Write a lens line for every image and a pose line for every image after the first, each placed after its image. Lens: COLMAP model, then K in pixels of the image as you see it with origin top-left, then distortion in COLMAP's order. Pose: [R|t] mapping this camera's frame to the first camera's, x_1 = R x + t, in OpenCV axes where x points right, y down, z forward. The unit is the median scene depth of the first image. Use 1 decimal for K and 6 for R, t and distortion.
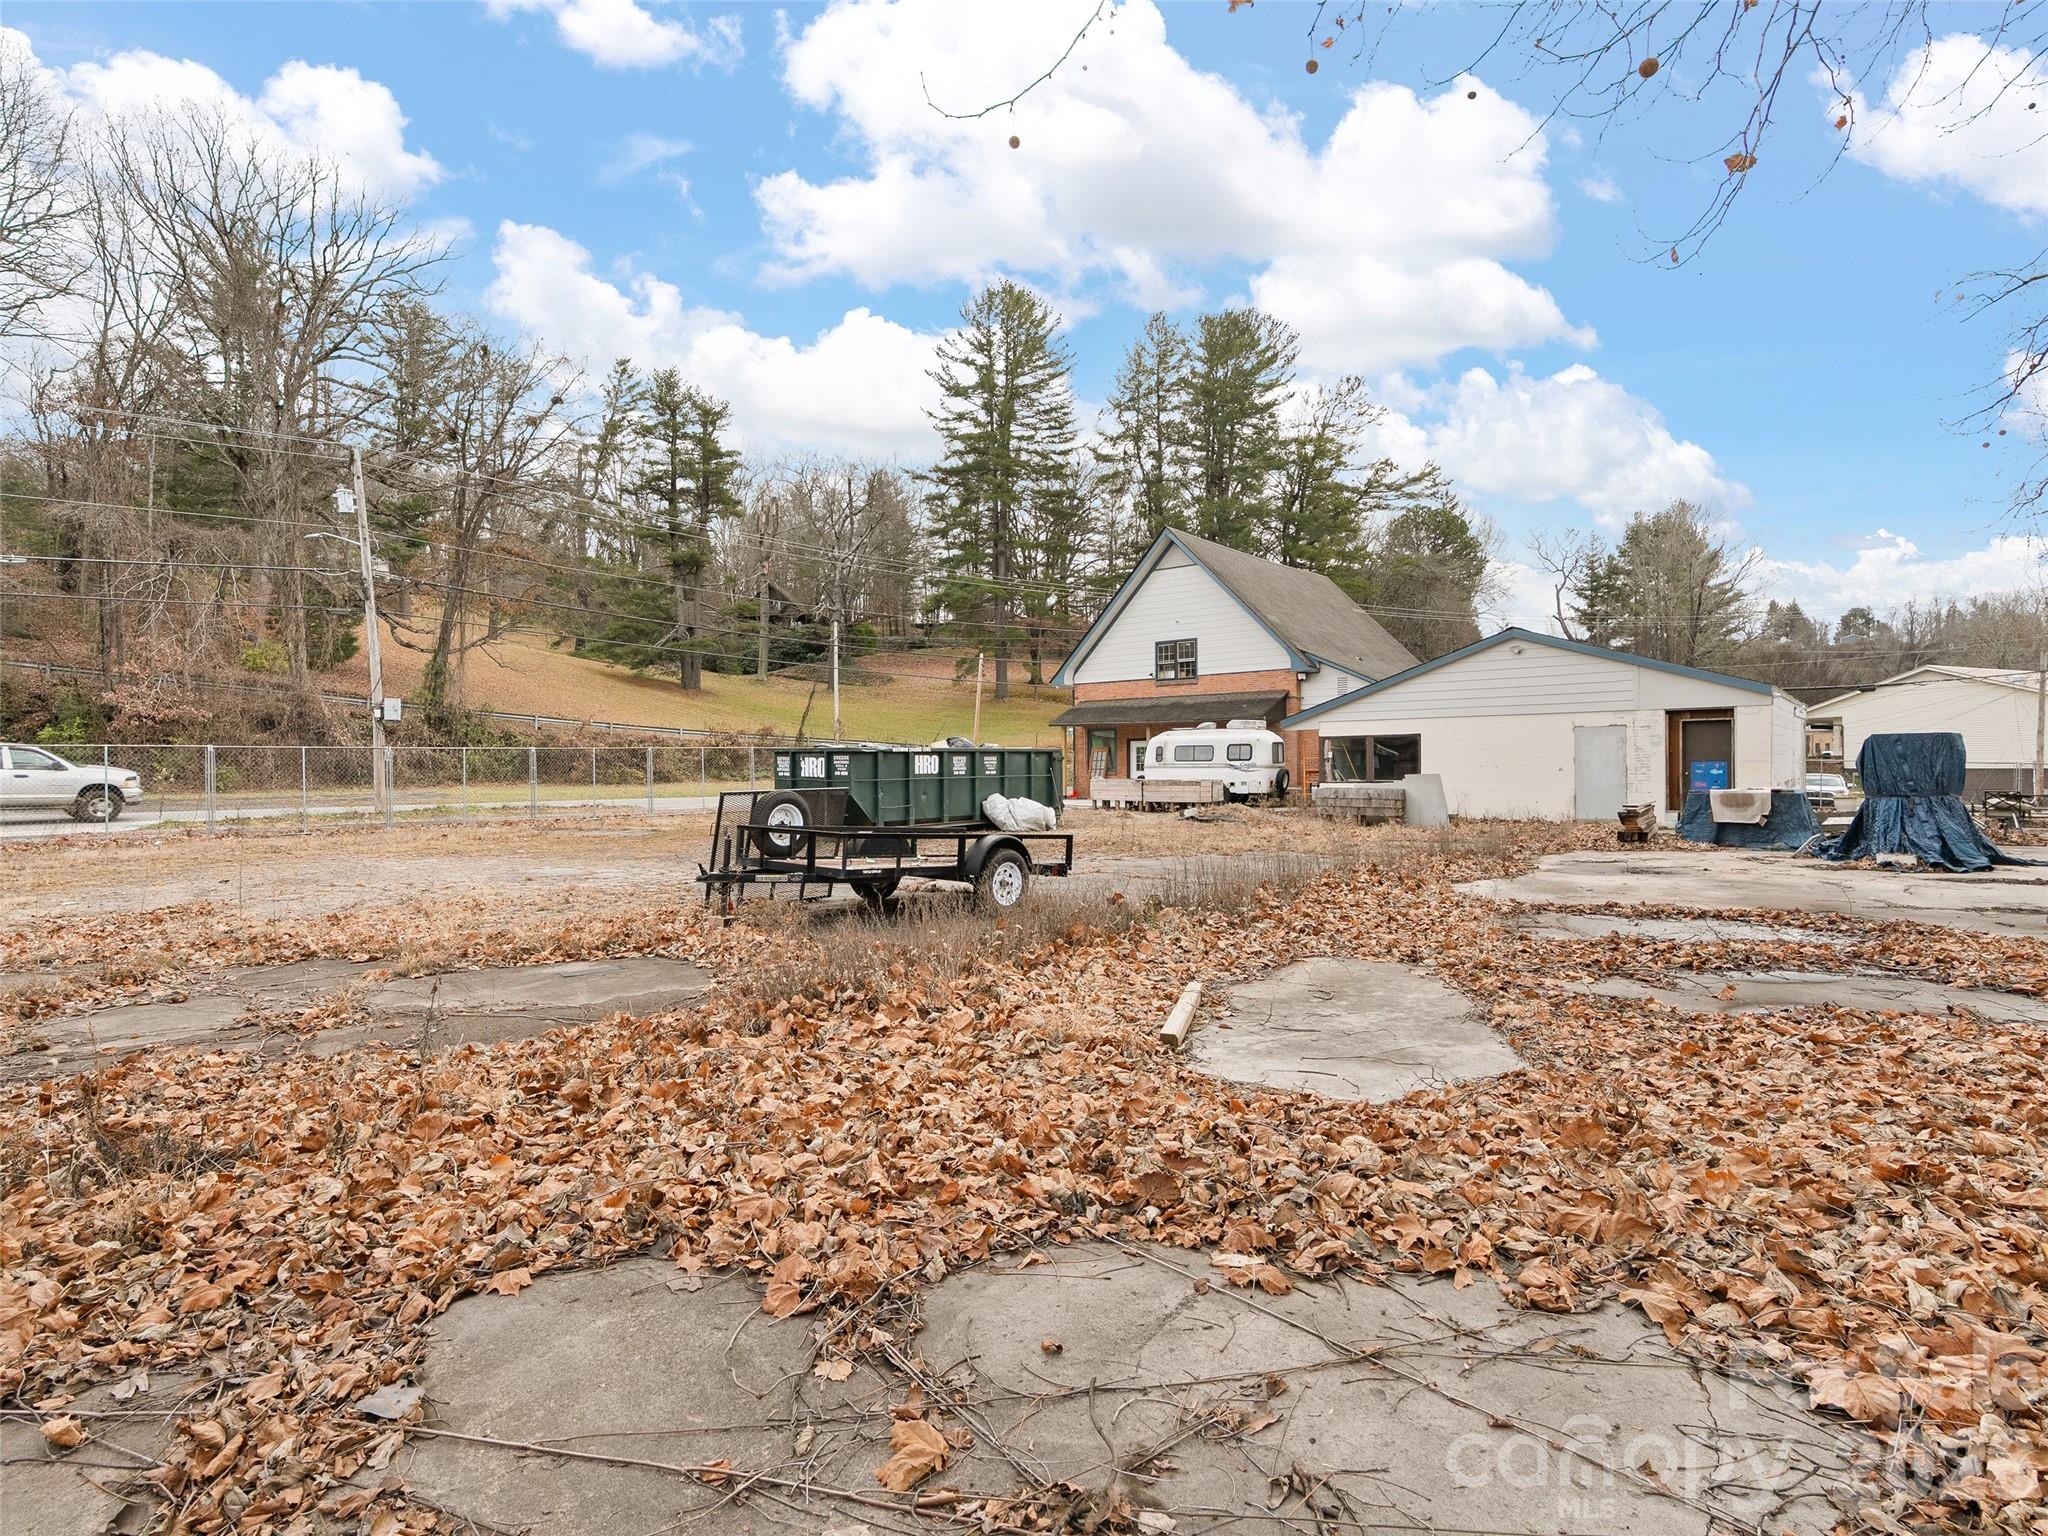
lens RADIAL K [[1039.3, 0, 1024.0], [0, 1039.3, 769.4], [0, 0, 1]] dist [-0.013971, 0.005091]
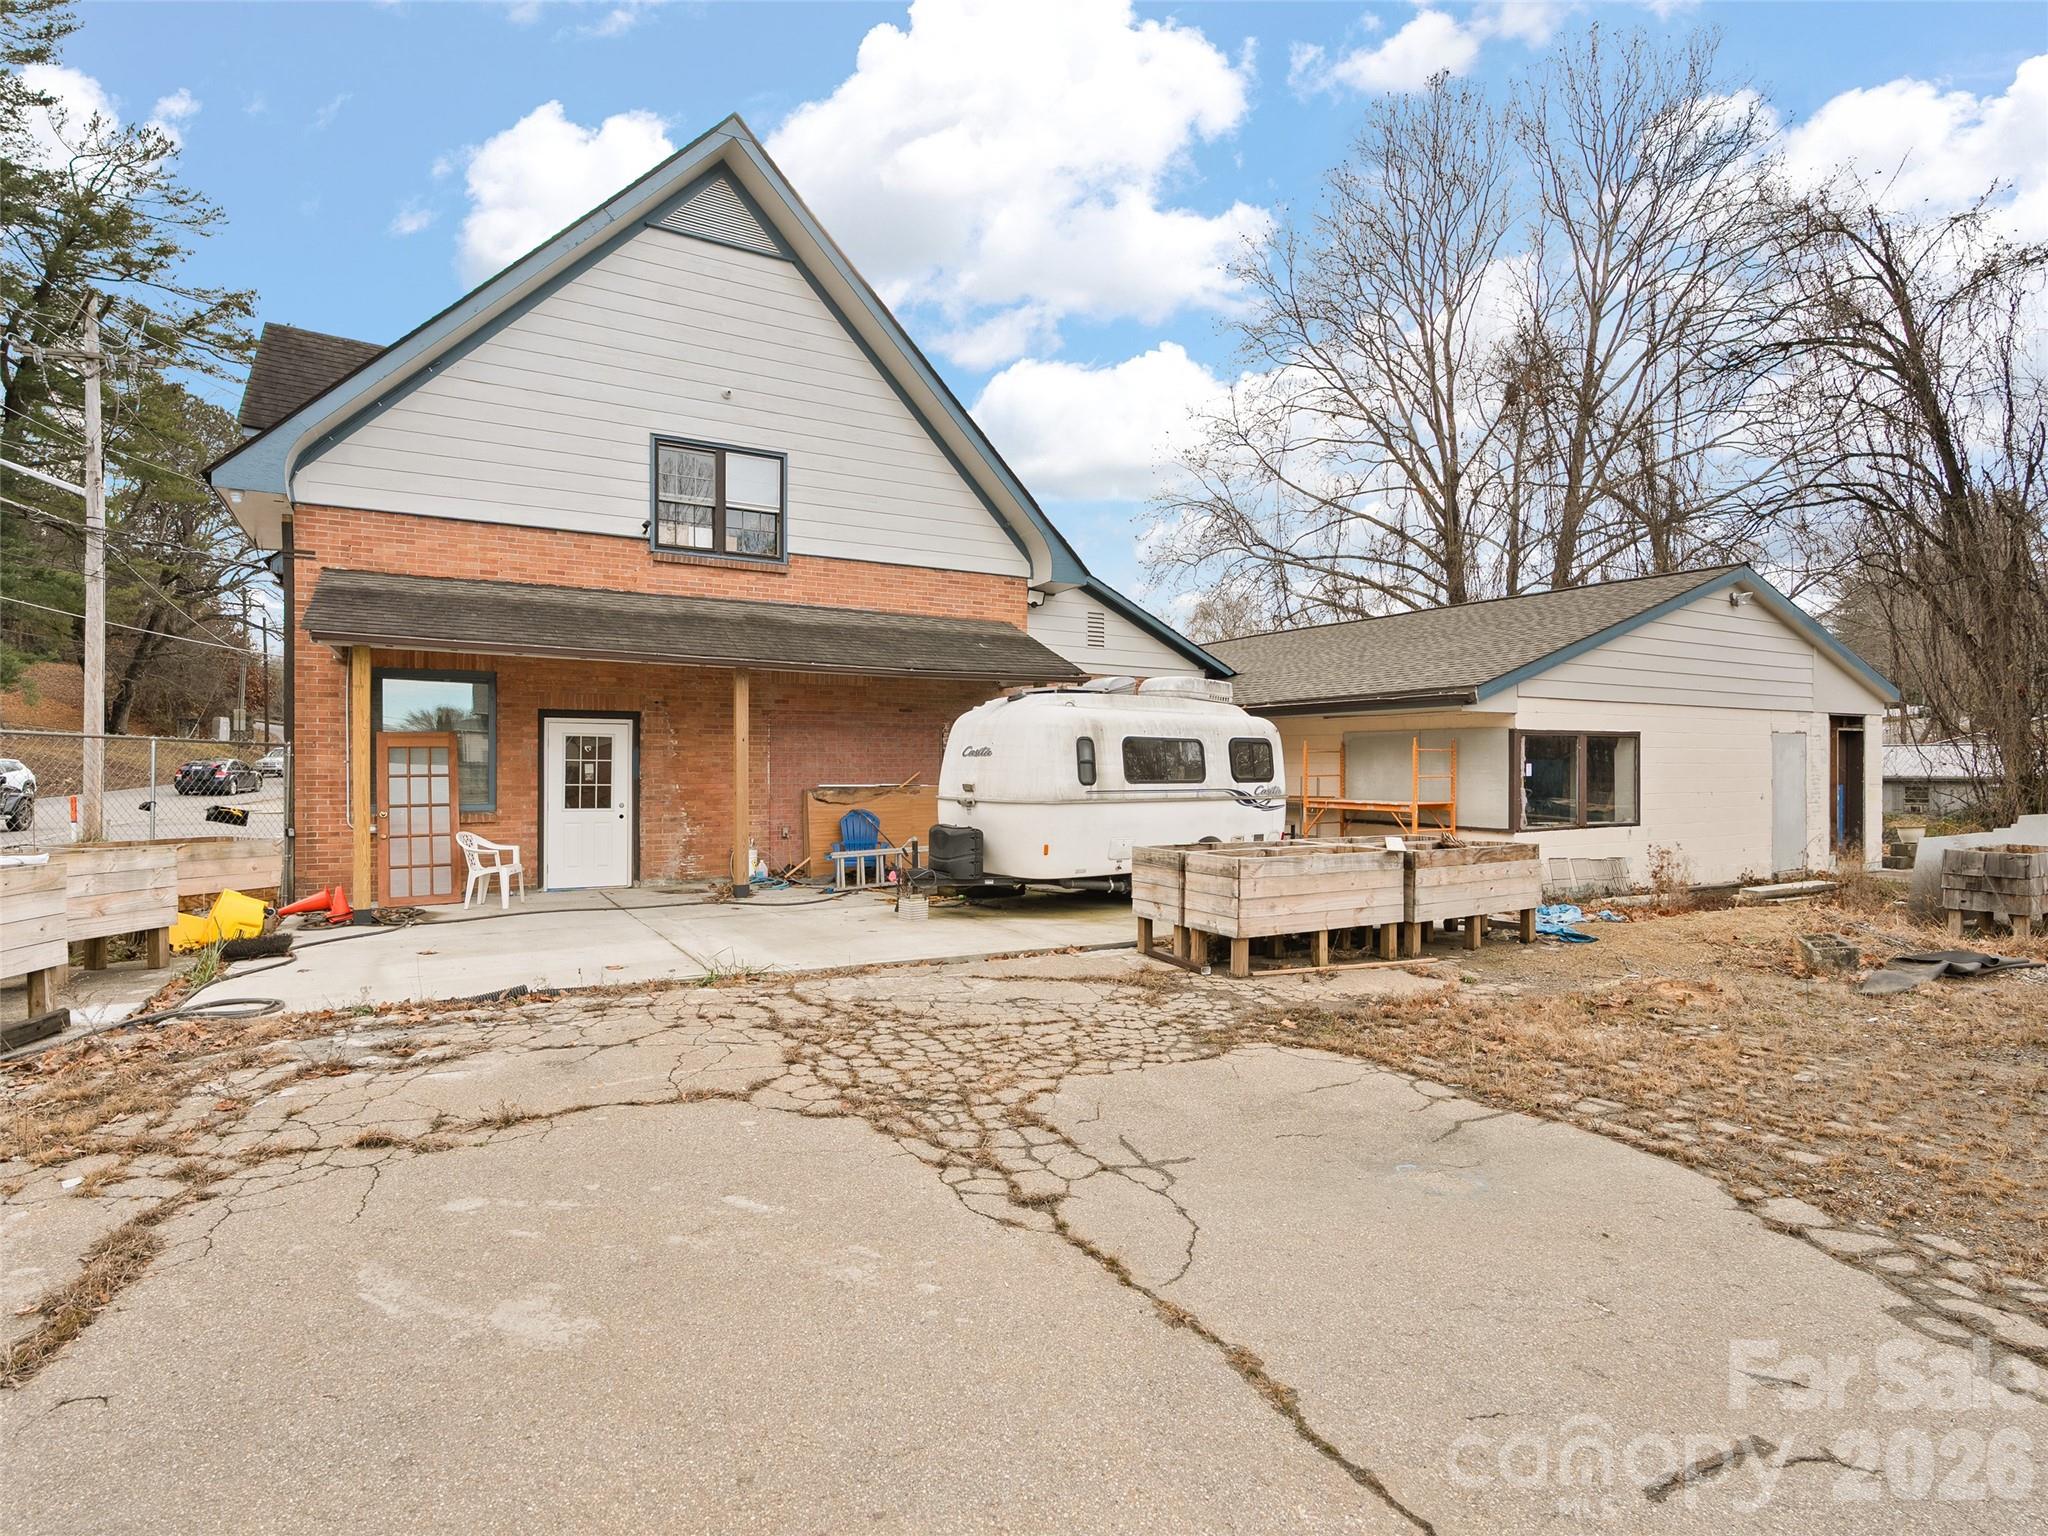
lens RADIAL K [[1039.3, 0, 958.3], [0, 1039.3, 774.2], [0, 0, 1]] dist [-0.013971, 0.005091]
pose [[0.350746, 0.001881, 0.936469, -0.075202], [0.000570, 0.999997, -0.002222, -0.003892], [-0.936470, 0.001313, 0.350744, 0.366881]]
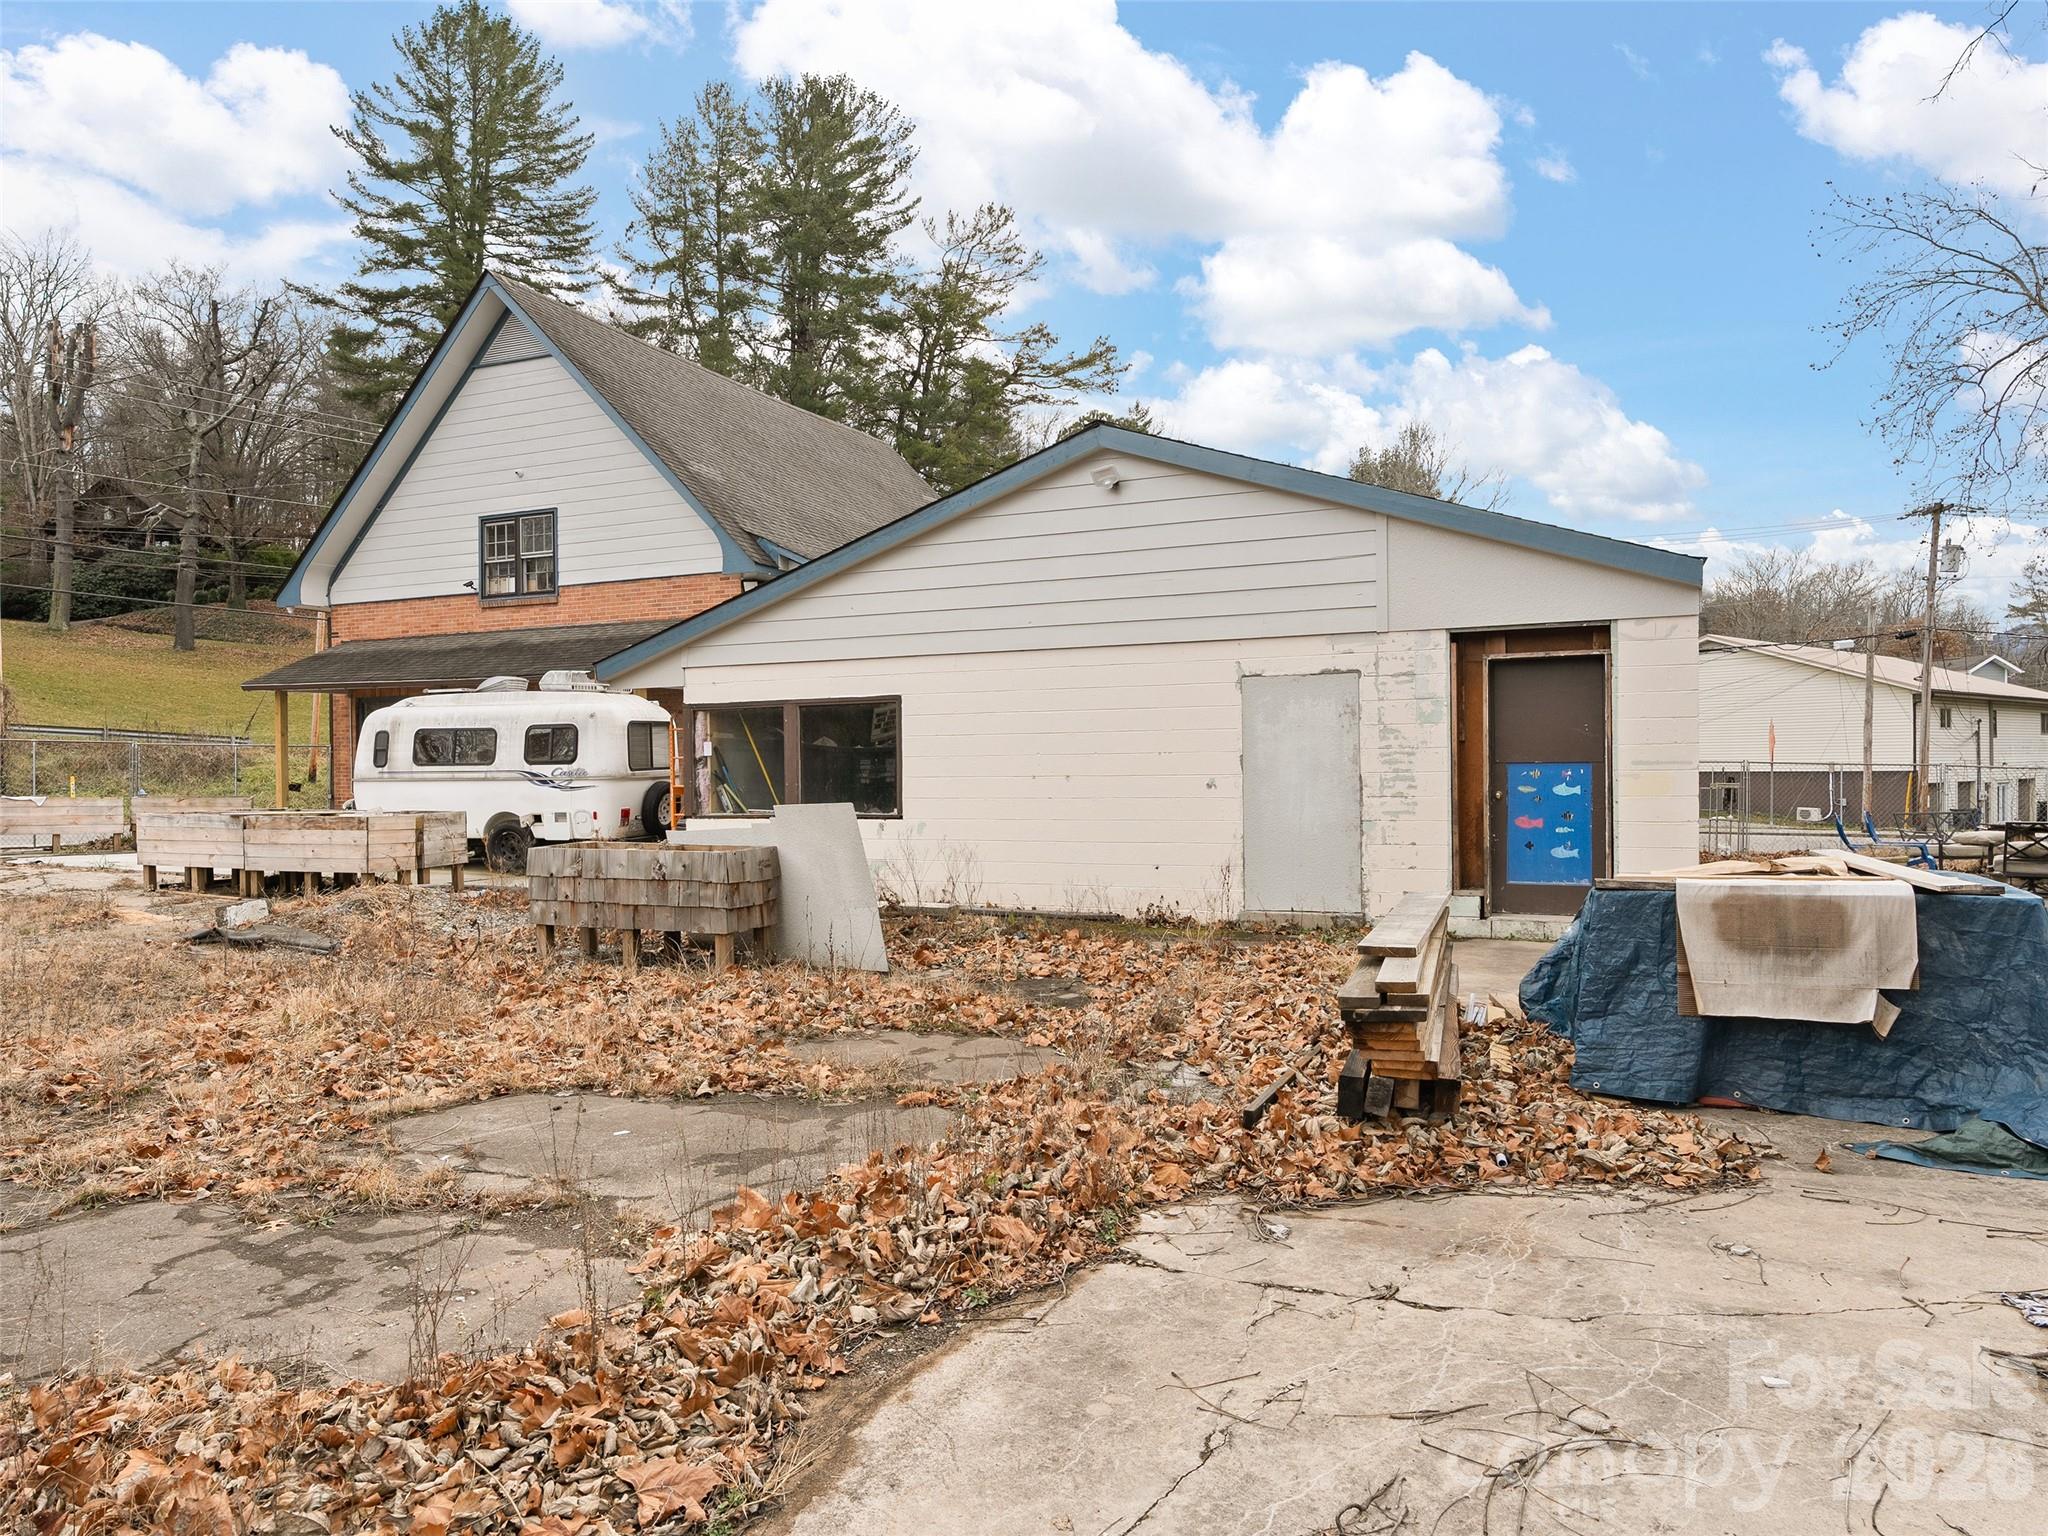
lens RADIAL K [[1326.7, 0, 1031.2], [0, 1326.7, 769.9], [0, 0, 1]] dist [-0.000310, 0.000076]
pose [[0.958099, -0.003699, 0.286414, 0.091387], [0.004488, 0.999988, -0.002097, -0.001448], [-0.286402, 0.003294, 0.958104, 0.158813]]
